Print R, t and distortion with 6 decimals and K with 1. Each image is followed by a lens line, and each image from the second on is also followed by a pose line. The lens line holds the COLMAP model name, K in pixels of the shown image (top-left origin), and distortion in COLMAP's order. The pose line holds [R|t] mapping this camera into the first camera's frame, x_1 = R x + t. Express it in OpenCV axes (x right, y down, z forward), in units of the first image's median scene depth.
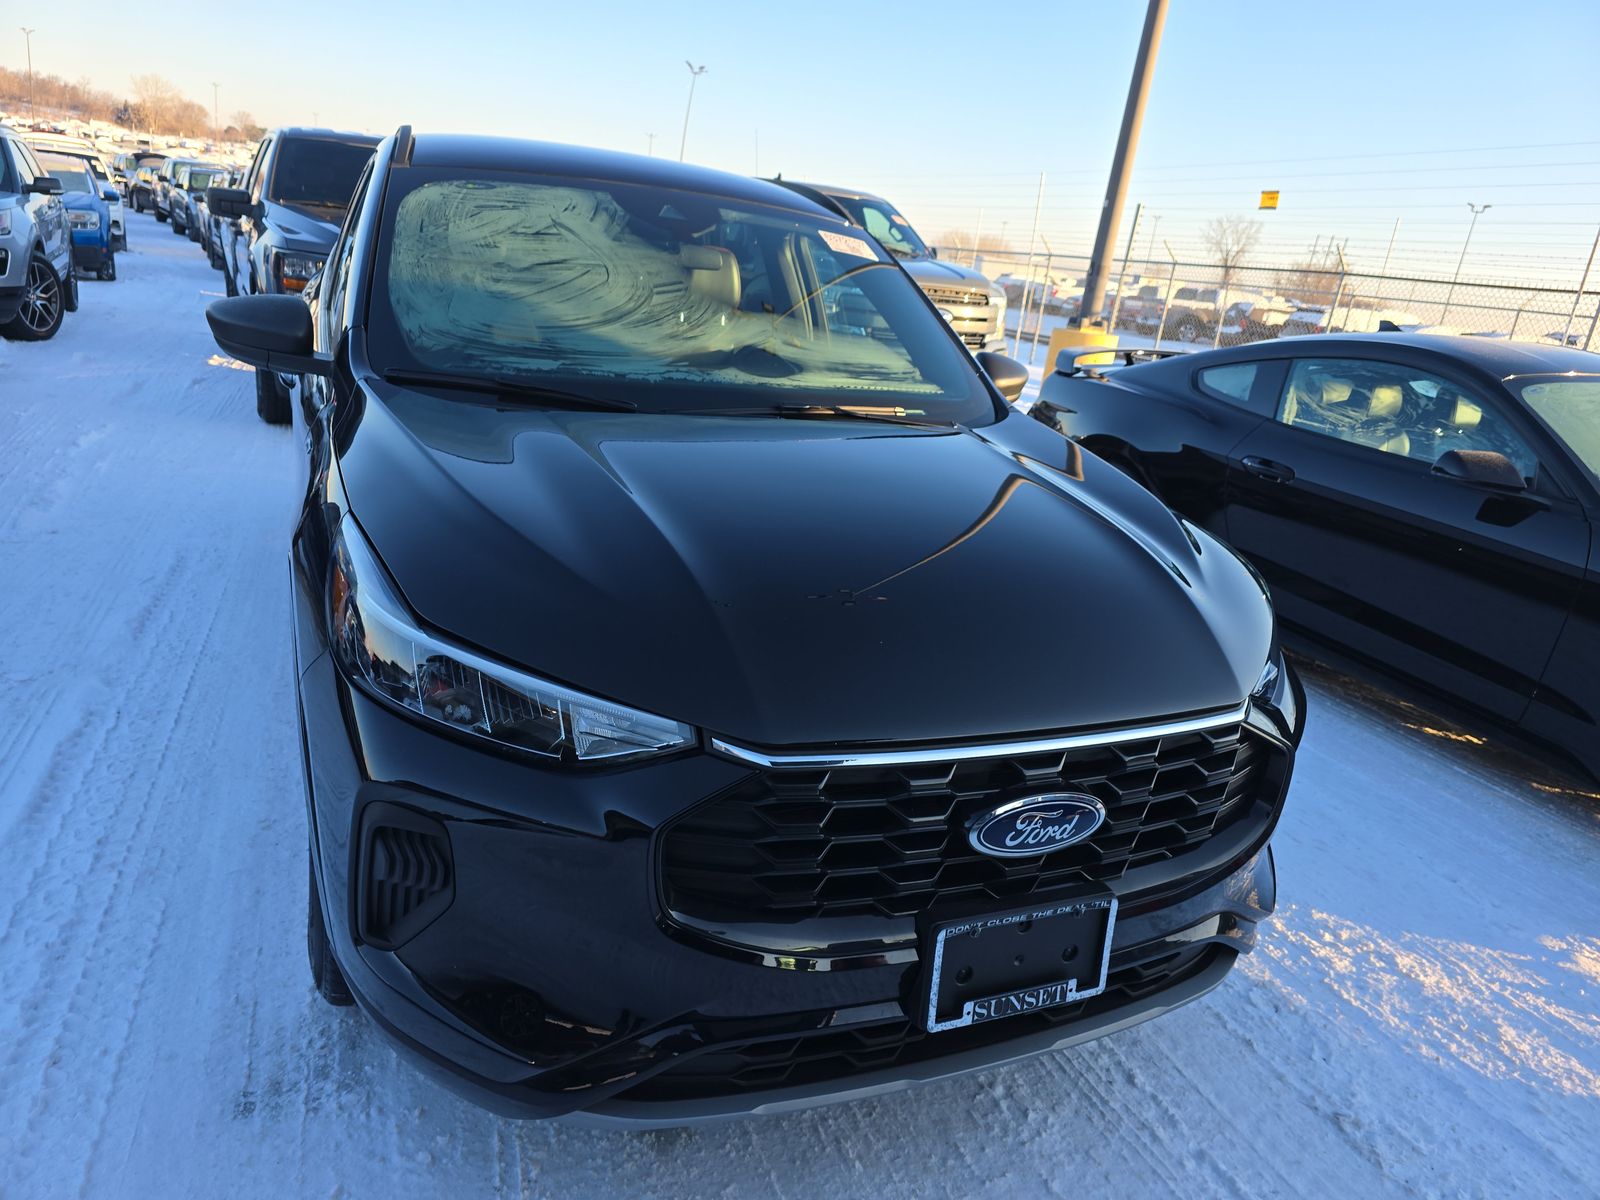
lens RADIAL K [[1143.8, 0, 803.6], [0, 1143.8, 594.0], [0, 0, 1]] dist [0.034187, -0.032268]
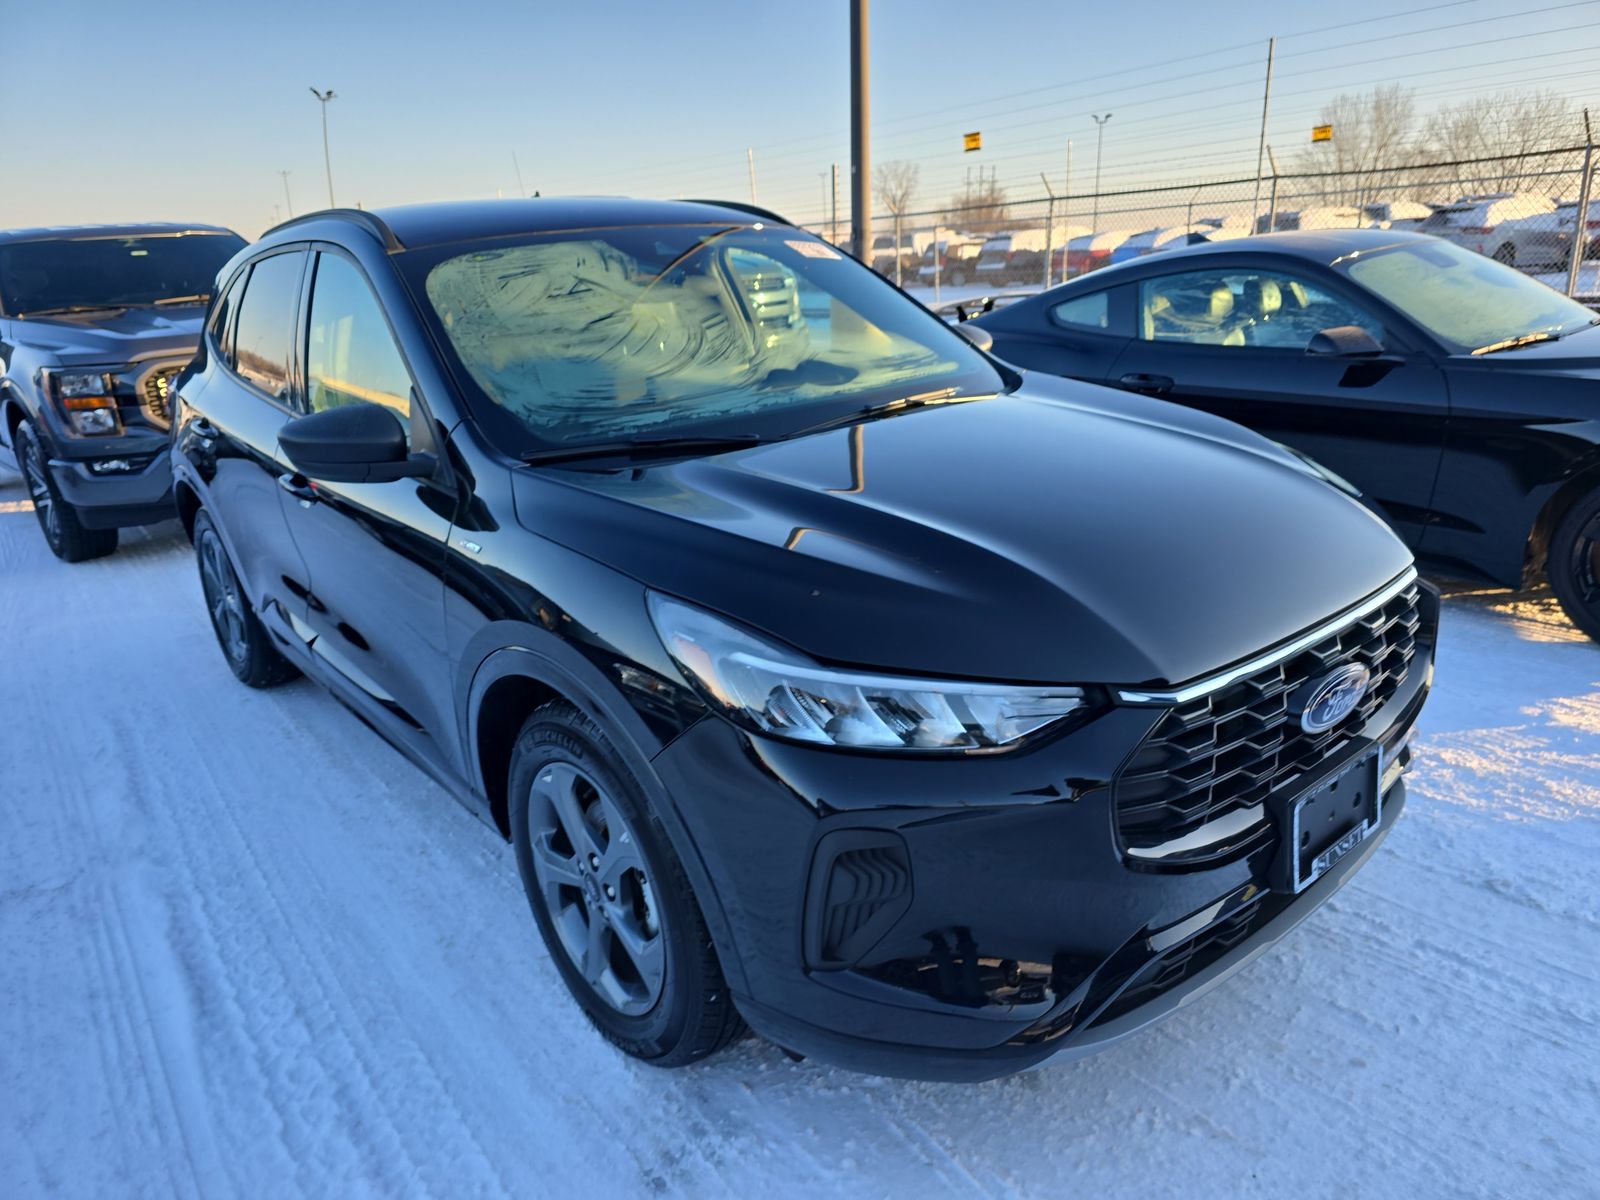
lens RADIAL K [[1157.5, 0, 801.7], [0, 1157.5, 607.2], [0, 0, 1]] dist [0.049704, -0.048112]
pose [[0.943307, -0.245578, 0.223300, -0.340548], [0.241693, 0.969308, 0.045006, -0.046402], [-0.227499, 0.011516, 0.973710, -0.028640]]
